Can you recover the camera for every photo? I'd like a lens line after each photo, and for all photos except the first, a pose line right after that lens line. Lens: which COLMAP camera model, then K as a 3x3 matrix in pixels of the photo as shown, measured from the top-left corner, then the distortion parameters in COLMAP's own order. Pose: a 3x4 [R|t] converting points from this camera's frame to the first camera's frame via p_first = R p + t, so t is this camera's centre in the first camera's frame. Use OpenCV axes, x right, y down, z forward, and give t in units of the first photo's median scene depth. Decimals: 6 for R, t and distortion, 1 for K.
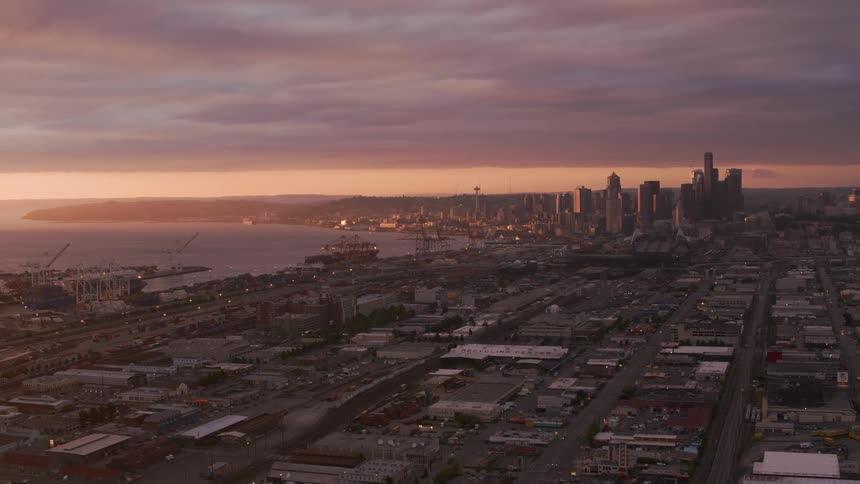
lens RADIAL K [[1730.5, 0, 430.0], [0, 1730.5, 242.0], [0, 0, 1]] dist [0.161246, 0.412990]
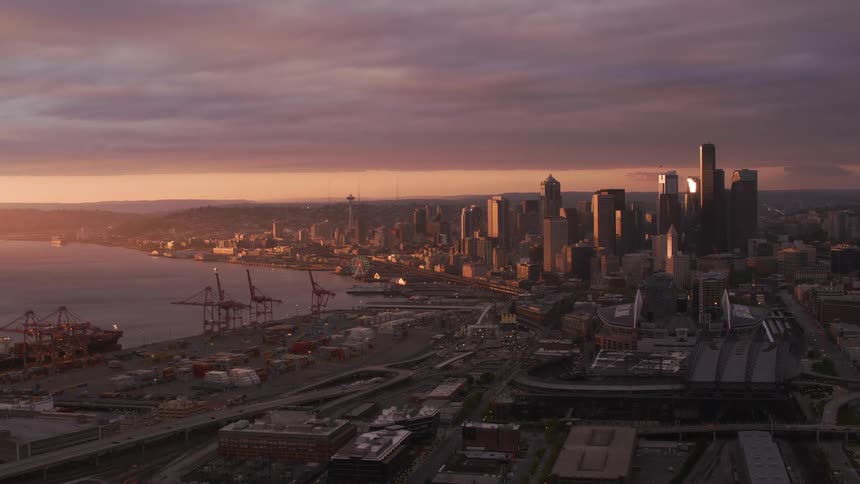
lens RADIAL K [[1642.7, 0, 430.0], [0, 1642.7, 242.0], [0, 0, 1]] dist [0.069404, 0.215892]
pose [[0.998159, -0.007203, 0.060219, 0.023223], [0.007129, 0.999974, 0.001432, -0.015847], [-0.060228, -0.001000, 0.998184, 0.376139]]
